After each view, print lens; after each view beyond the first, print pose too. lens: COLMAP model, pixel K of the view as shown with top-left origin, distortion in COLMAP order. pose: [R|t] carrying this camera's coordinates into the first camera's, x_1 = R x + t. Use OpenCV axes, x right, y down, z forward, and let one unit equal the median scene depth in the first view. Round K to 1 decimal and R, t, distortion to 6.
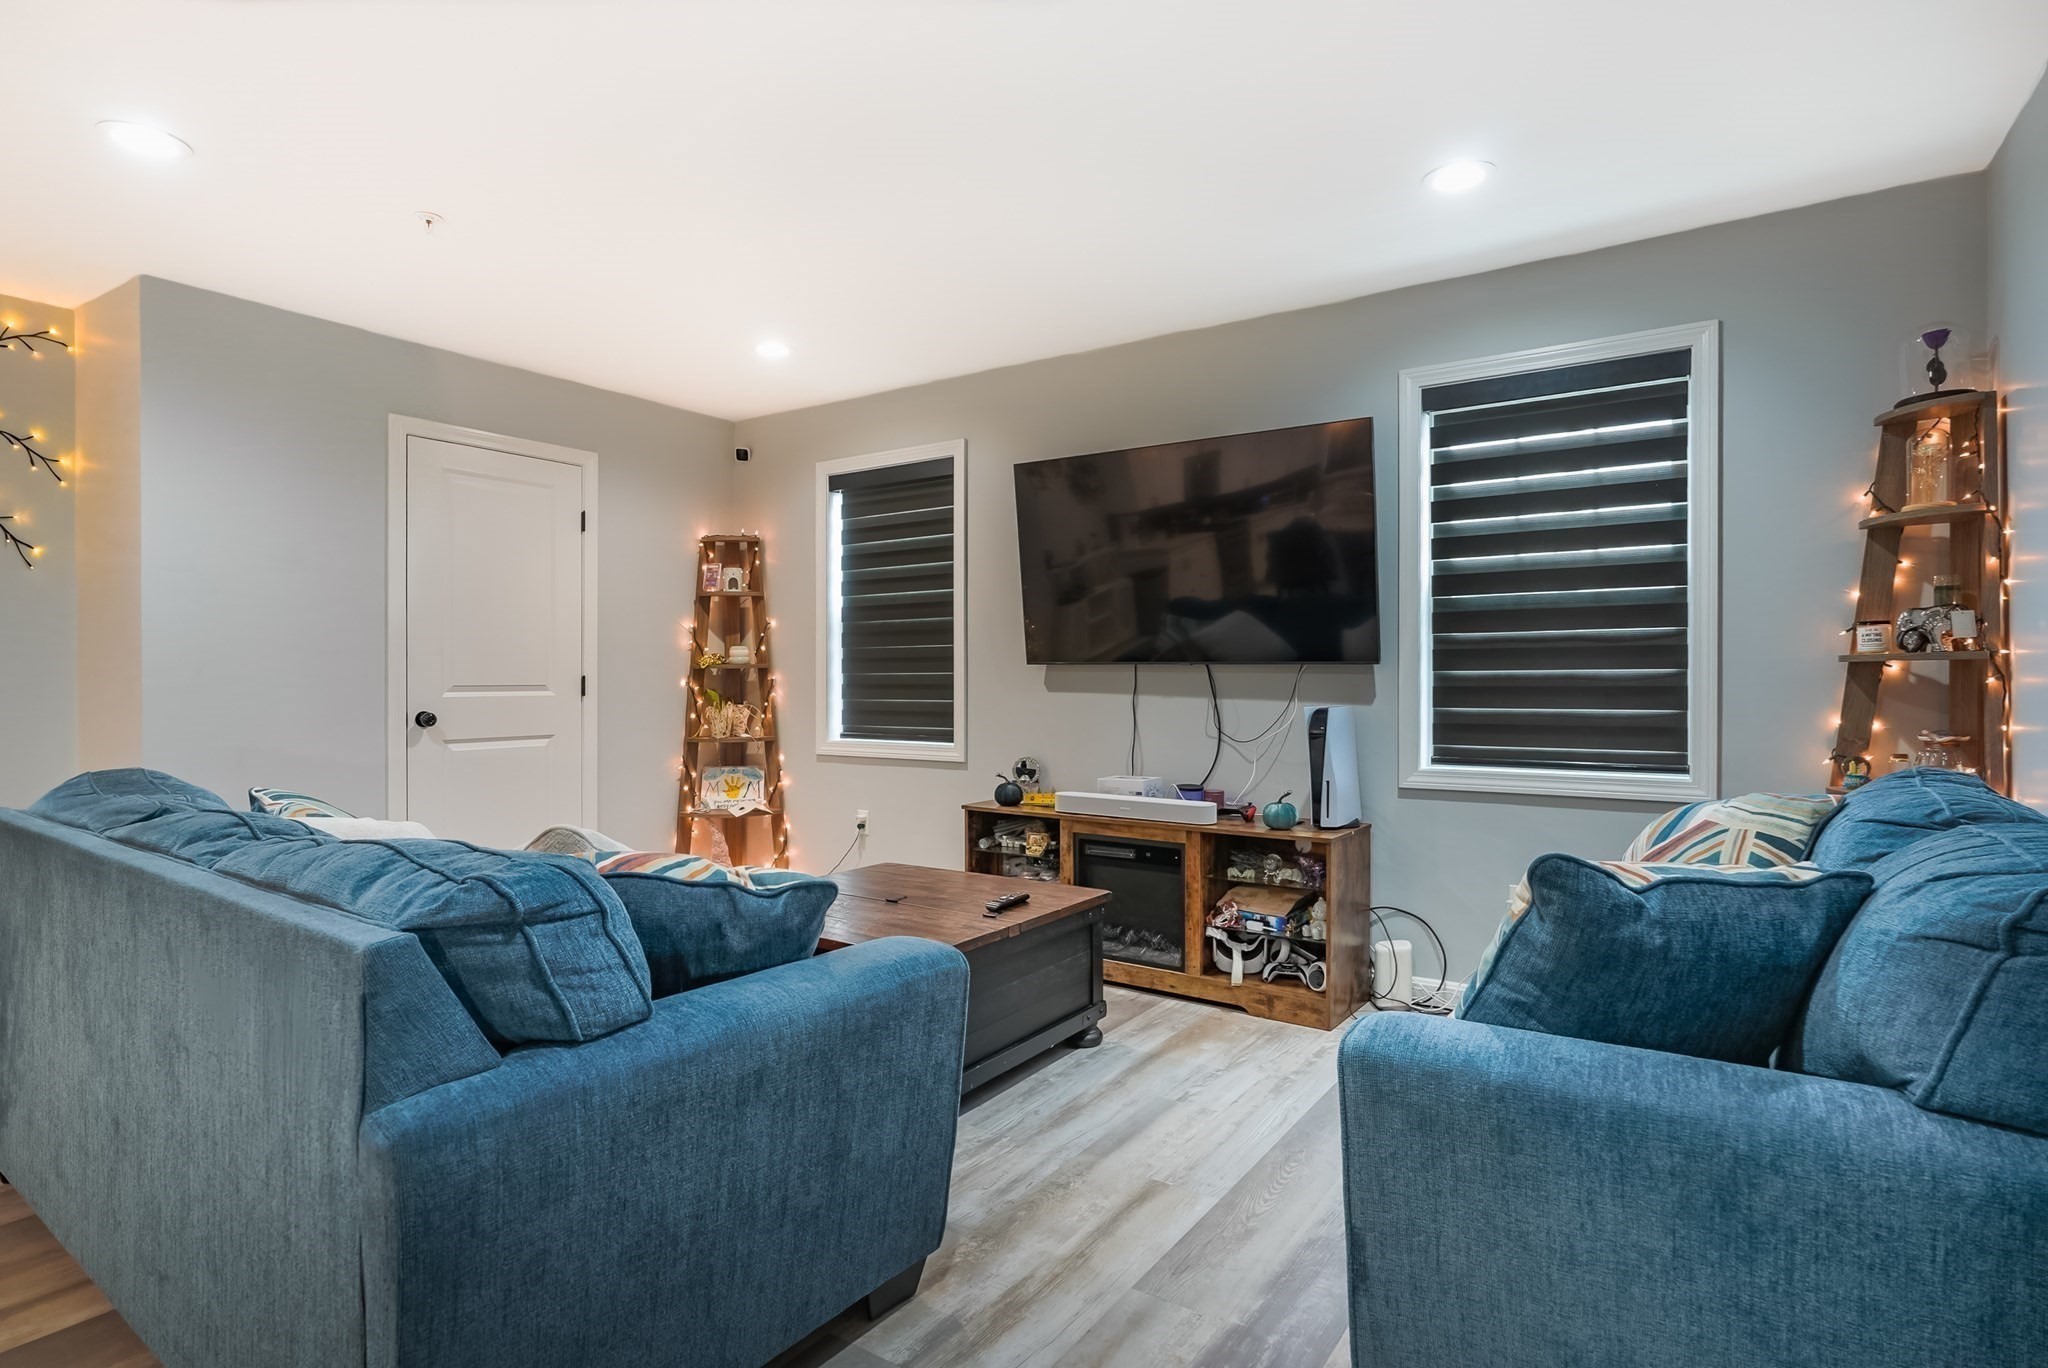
lens RADIAL K [[1049.1, 0, 974.9], [0, 1049.1, 667.9], [0, 0, 1]] dist [0.019827, -0.000367]
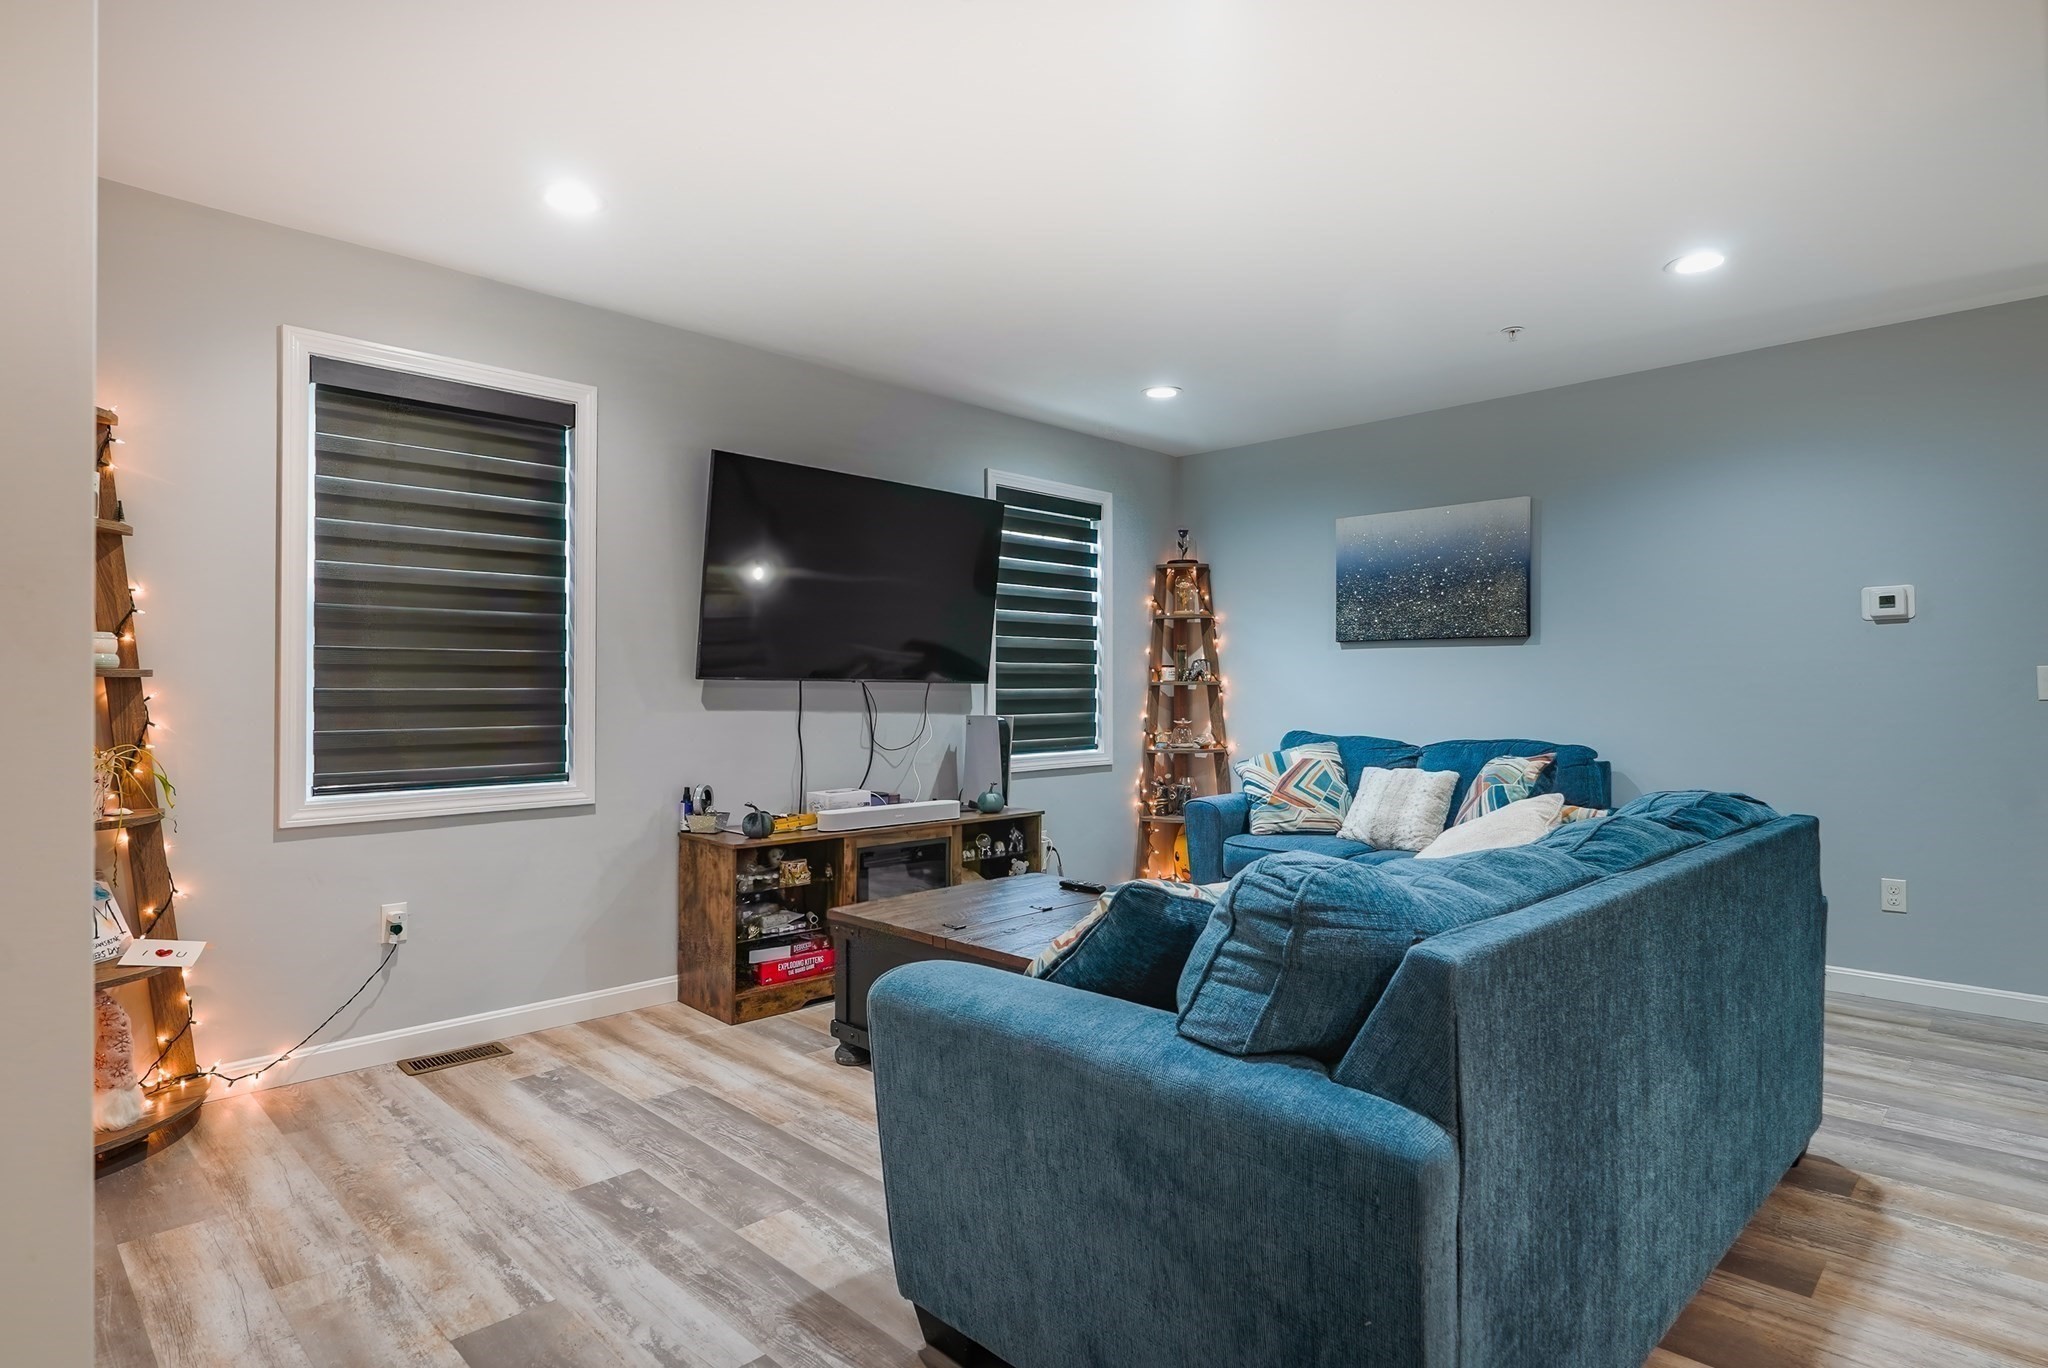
lens RADIAL K [[1122.8, 0, 1024.0], [0, 1122.8, 684.0], [0, 0, 1]] dist [-0.002977, -0.000625]
pose [[0.150722, 0.007808, 0.988545, -0.882130], [-0.006466, 0.999955, -0.006913, 0.005728], [-0.988555, -0.005350, 0.150766, 0.637136]]
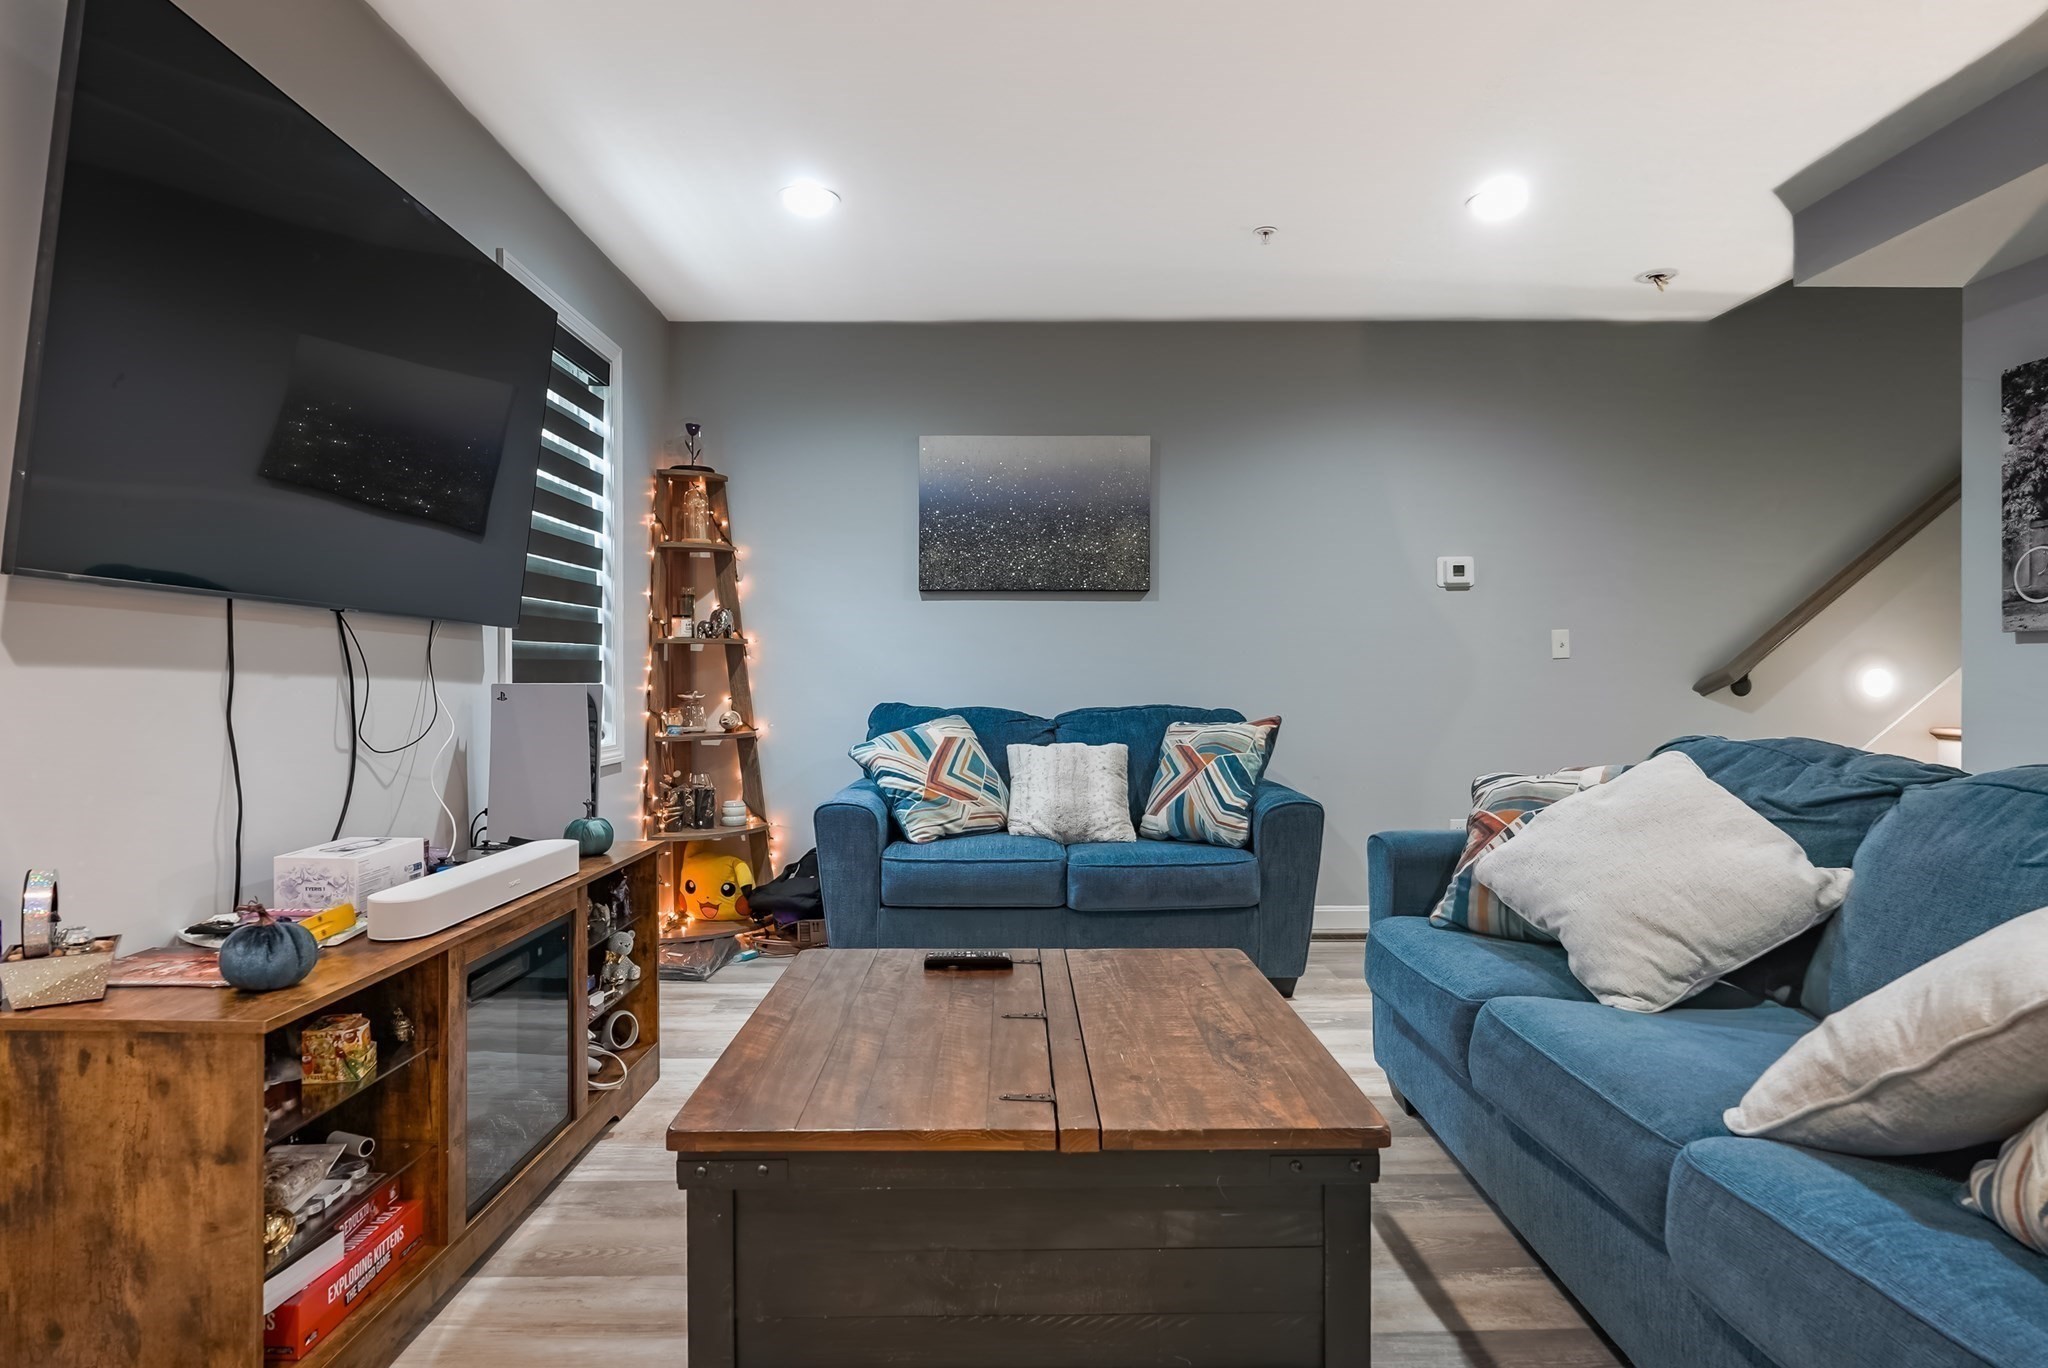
lens RADIAL K [[1122.8, 0, 1024.0], [0, 1122.8, 684.0], [0, 0, 1]] dist [-0.002977, -0.000625]
pose [[-0.601819, -0.003202, 0.798626, -0.416872], [-0.000664, 0.999994, 0.003509, 0.028672], [-0.798633, 0.001582, -0.601817, 1.030753]]
